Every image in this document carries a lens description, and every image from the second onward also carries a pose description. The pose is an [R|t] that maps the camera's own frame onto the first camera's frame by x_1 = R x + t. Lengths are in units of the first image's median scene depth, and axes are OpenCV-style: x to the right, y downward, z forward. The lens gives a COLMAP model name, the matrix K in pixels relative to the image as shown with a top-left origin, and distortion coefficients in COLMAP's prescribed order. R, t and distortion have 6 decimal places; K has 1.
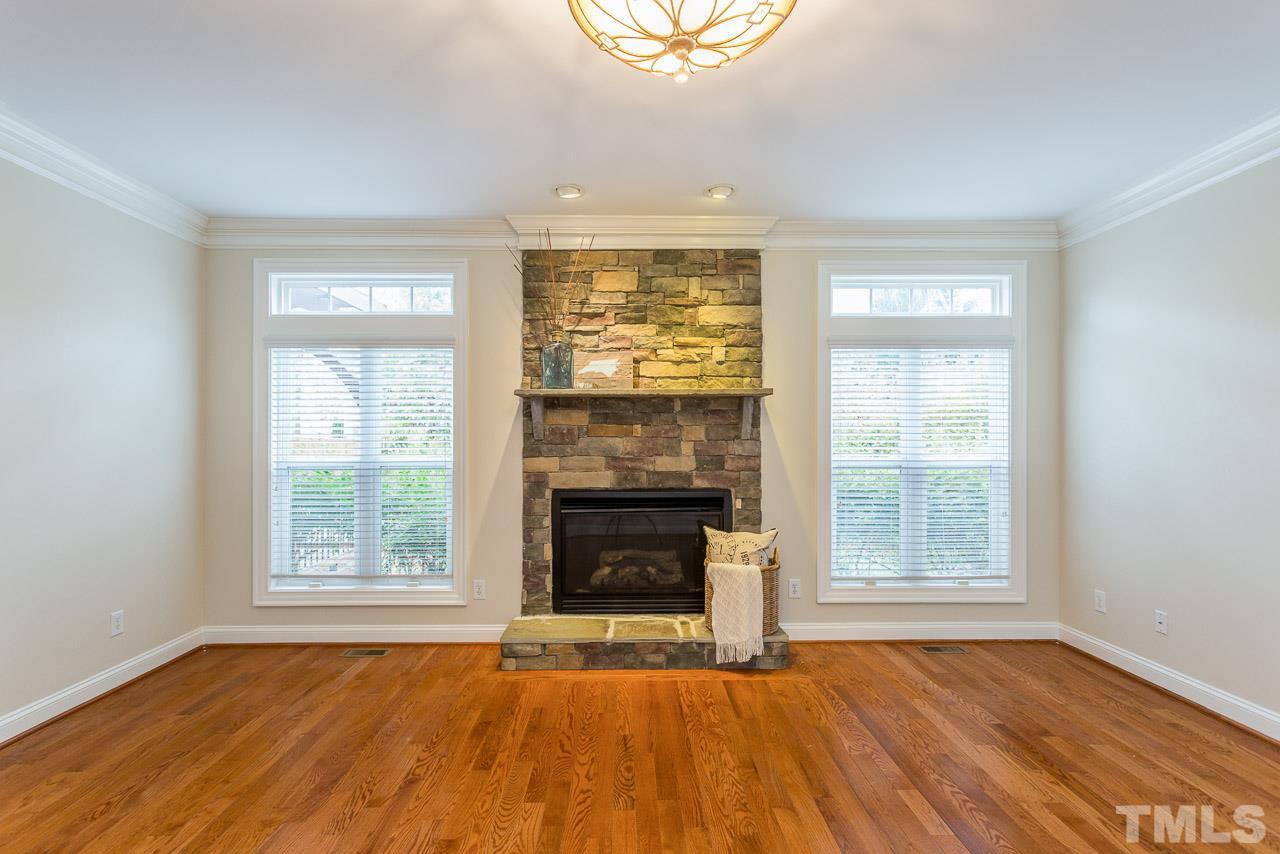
lens RADIAL K [[610.0, 0, 637.0], [0, 610.0, 436.7], [0, 0, 1]] dist [0.004859, 0.003630]
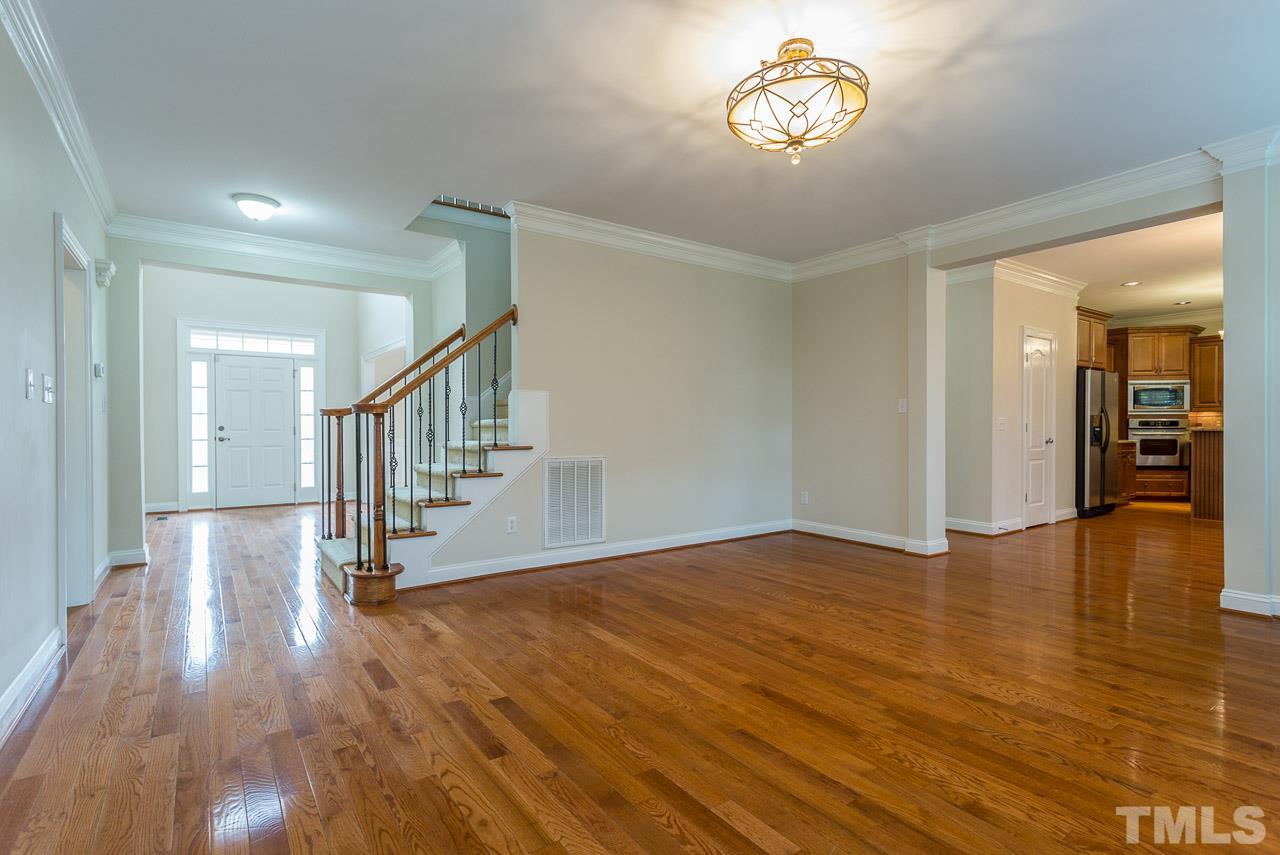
lens RADIAL K [[610.0, 0, 638.7], [0, 610.0, 429.9], [0, 0, 1]] dist [0.004859, 0.003630]
pose [[-0.822896, 0.004154, -0.568177, 0.558966], [0.007188, 0.999969, -0.003100, 0.065798], [0.568147, -0.006635, -0.822901, 0.852499]]
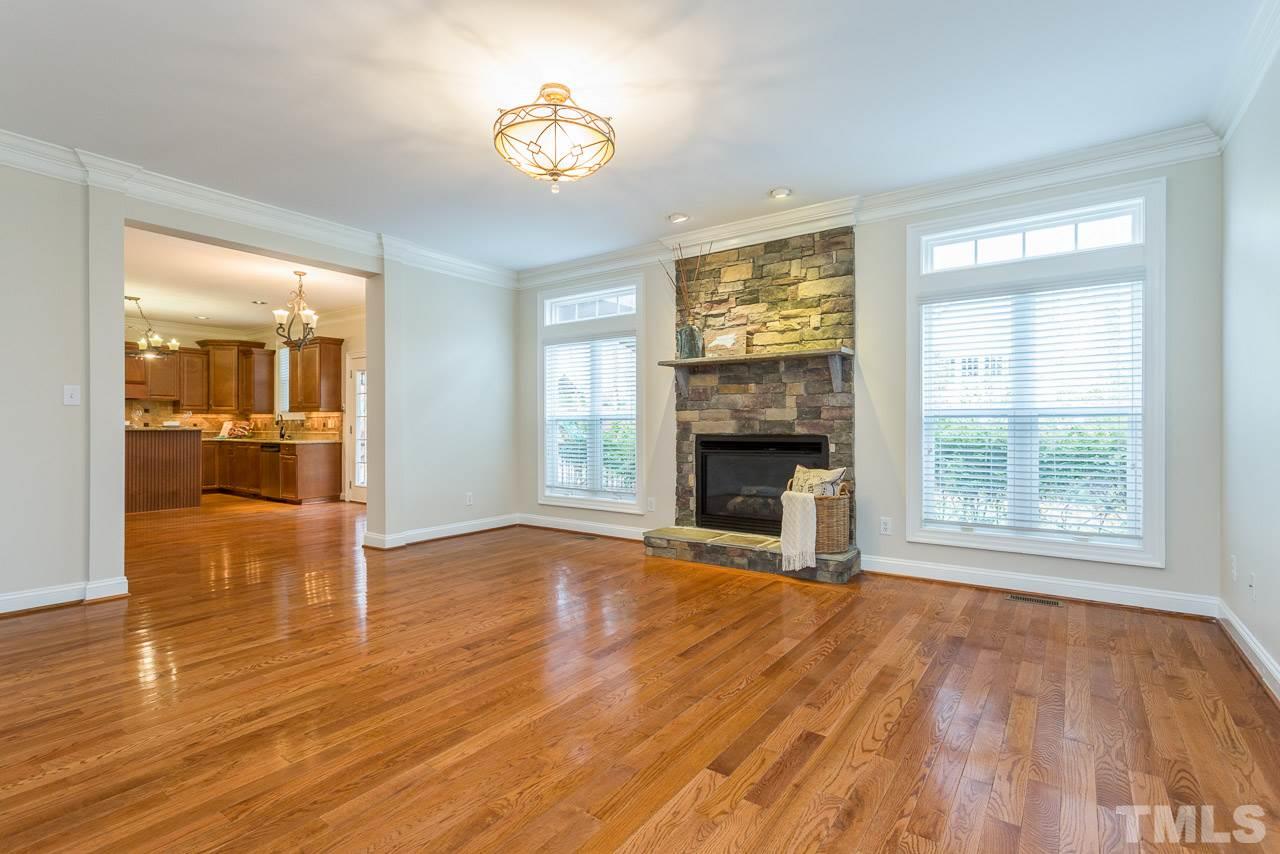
lens RADIAL K [[610.0, 0, 632.2], [0, 610.0, 423.7], [0, 0, 1]] dist [0.004859, 0.003630]
pose [[0.799739, -0.002508, -0.600343, 0.560600], [0.003698, 0.999993, 0.000749, 0.061315], [0.600337, -0.002819, 0.799742, -0.161160]]
